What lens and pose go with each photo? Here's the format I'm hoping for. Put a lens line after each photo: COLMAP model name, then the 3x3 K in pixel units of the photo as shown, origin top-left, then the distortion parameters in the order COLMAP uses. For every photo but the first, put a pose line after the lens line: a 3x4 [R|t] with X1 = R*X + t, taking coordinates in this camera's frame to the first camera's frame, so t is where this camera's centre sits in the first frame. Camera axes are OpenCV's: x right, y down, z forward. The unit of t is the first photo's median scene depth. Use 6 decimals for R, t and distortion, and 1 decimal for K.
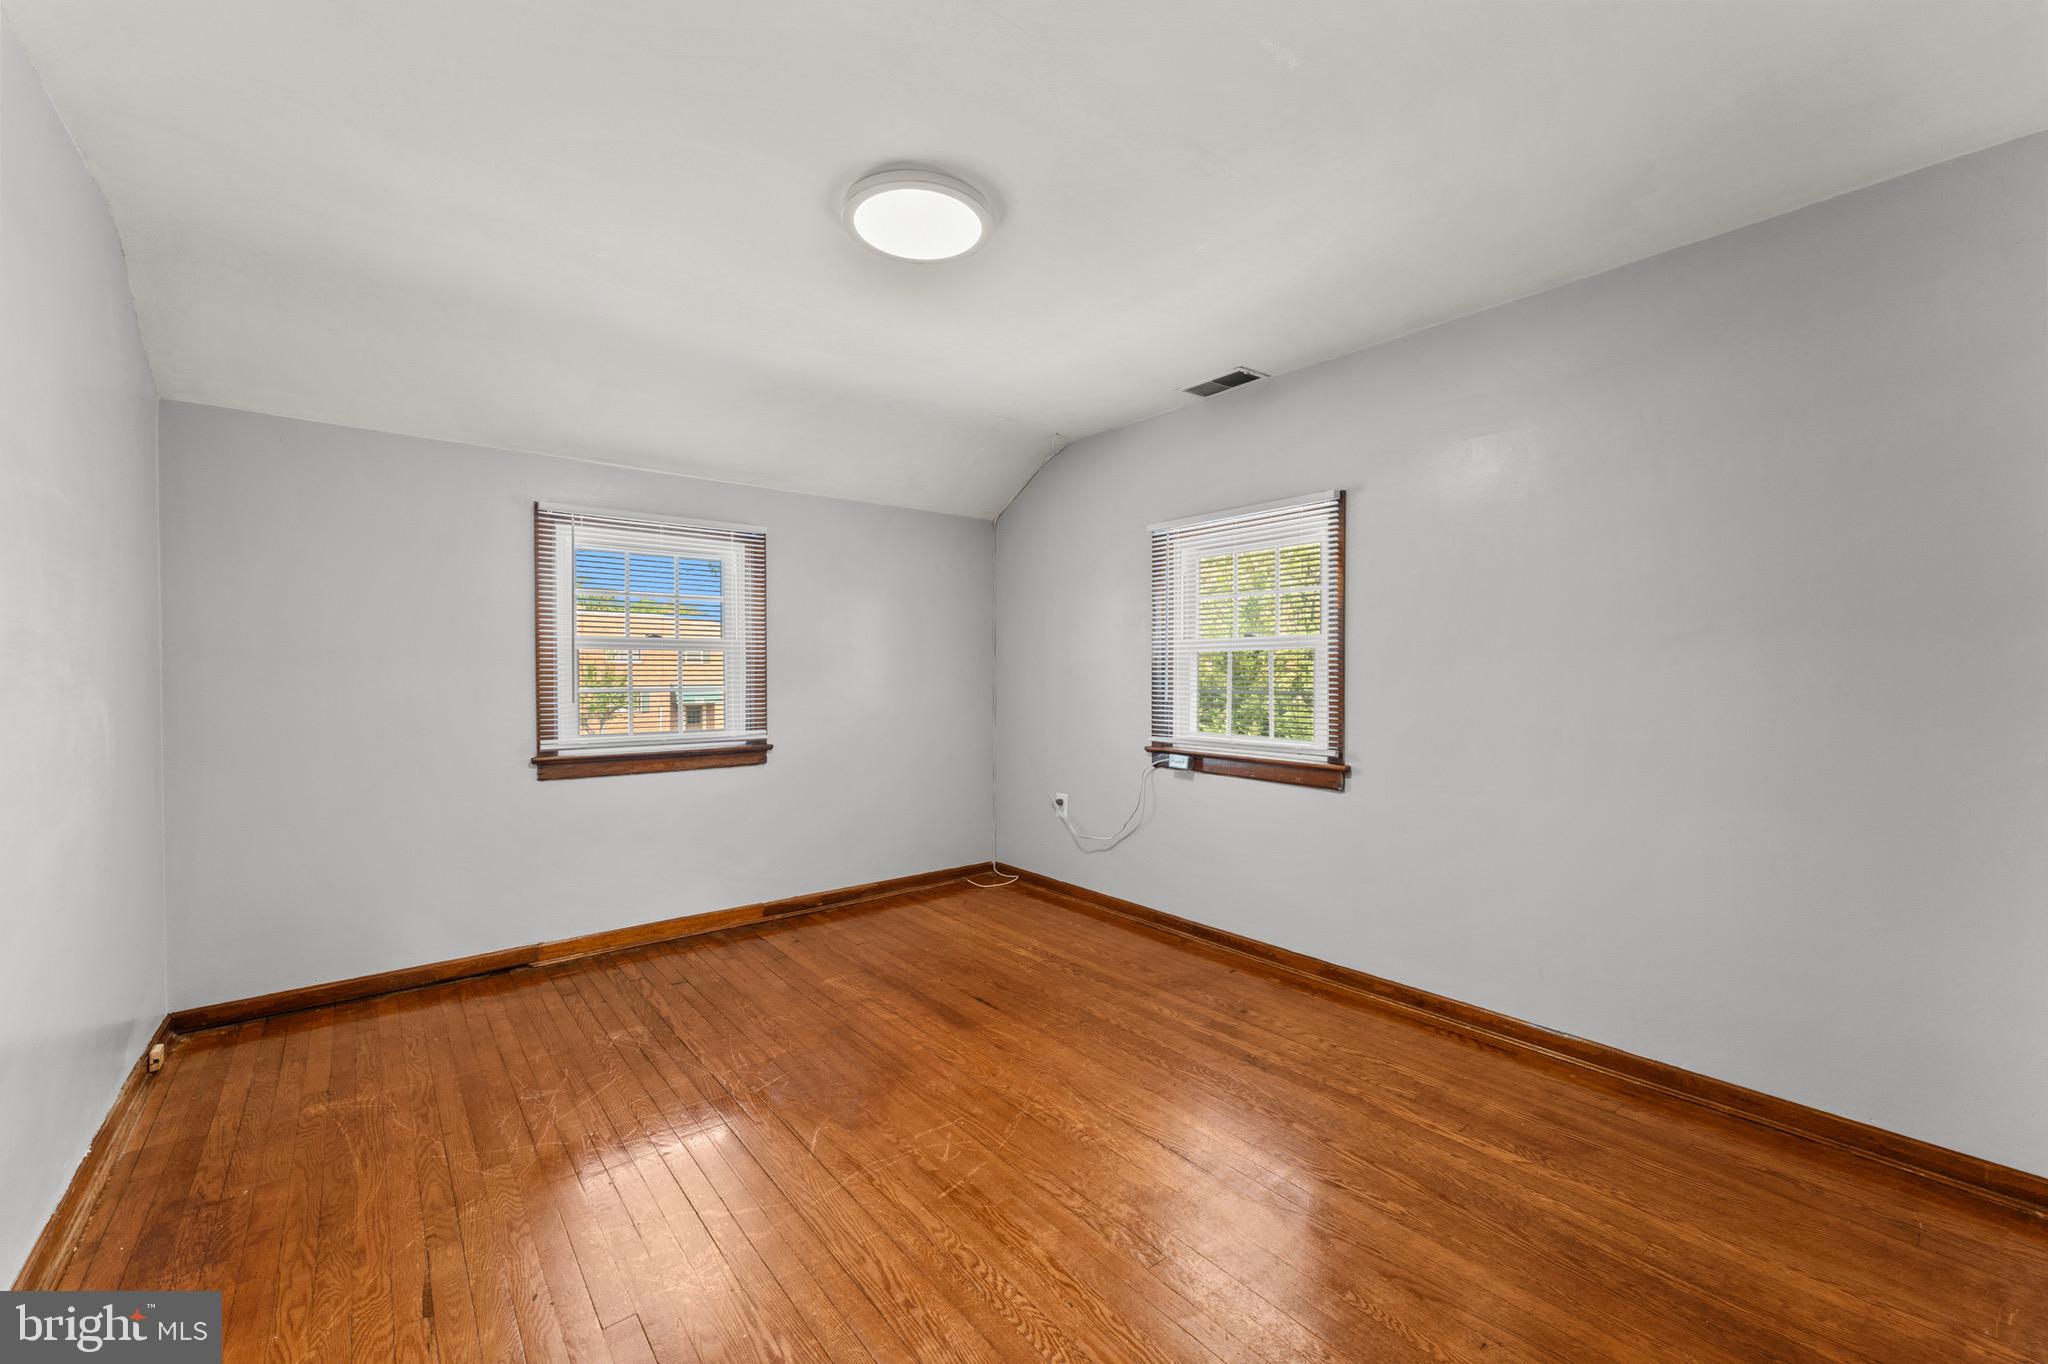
lens RADIAL K [[843.3, 0, 1092.7], [0, 843.3, 688.8], [0, 0, 1]] dist [-0.008374, -0.000035]
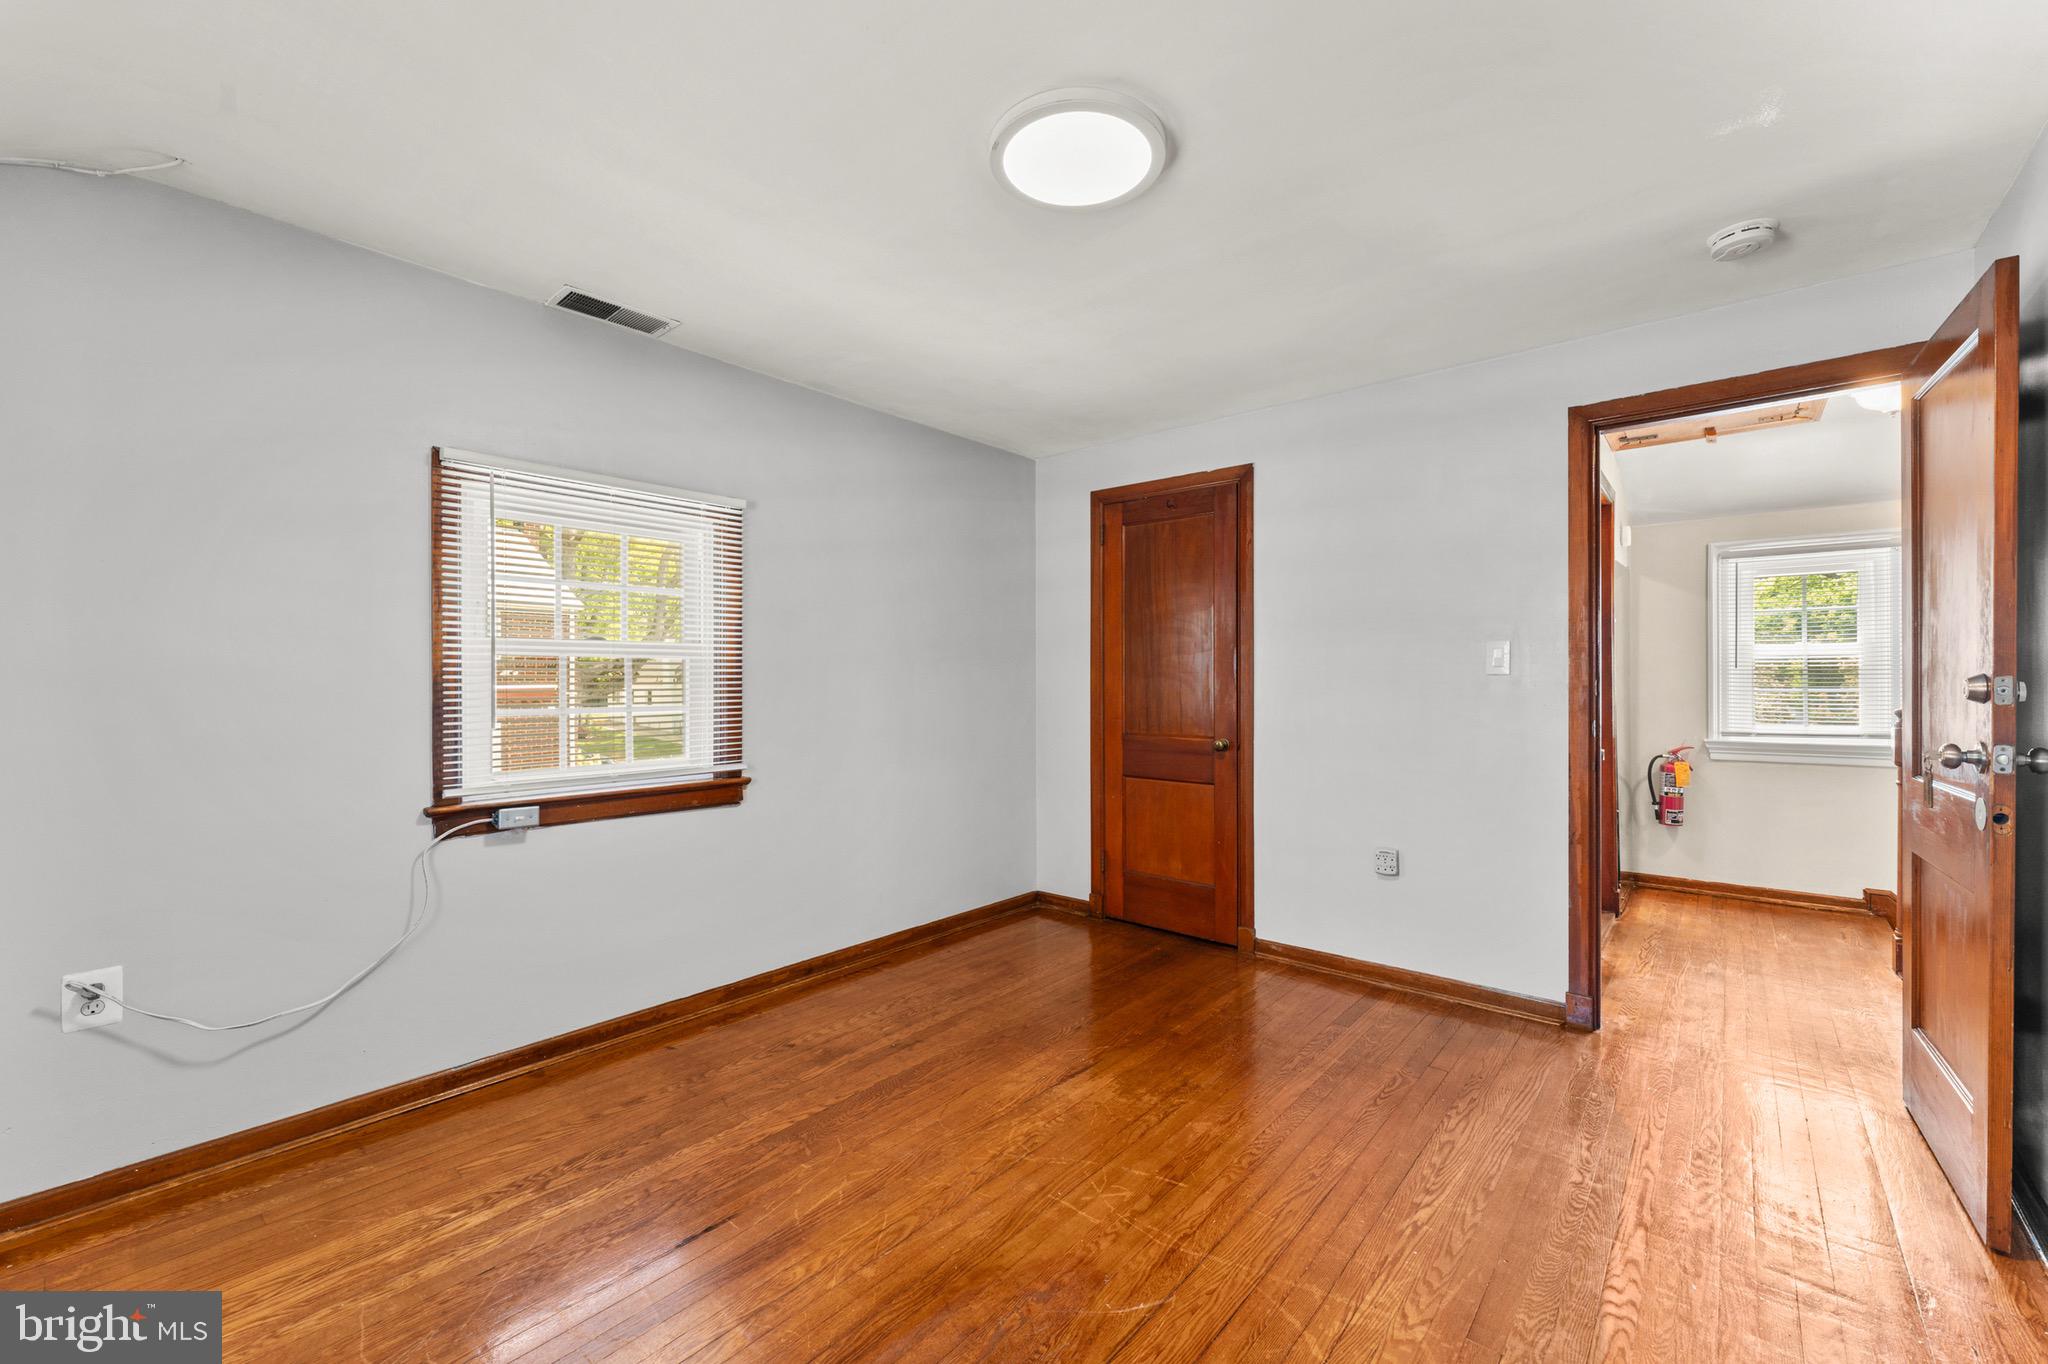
lens RADIAL K [[818.8, 0, 1009.5], [0, 818.8, 681.7], [0, 0, 1]] dist [0.000832, 0.000043]
pose [[-0.130739, -0.003832, 0.991409, -0.728772], [0.023101, 0.999709, 0.006910, -0.021726], [-0.991148, 0.023806, -0.130613, 0.838085]]
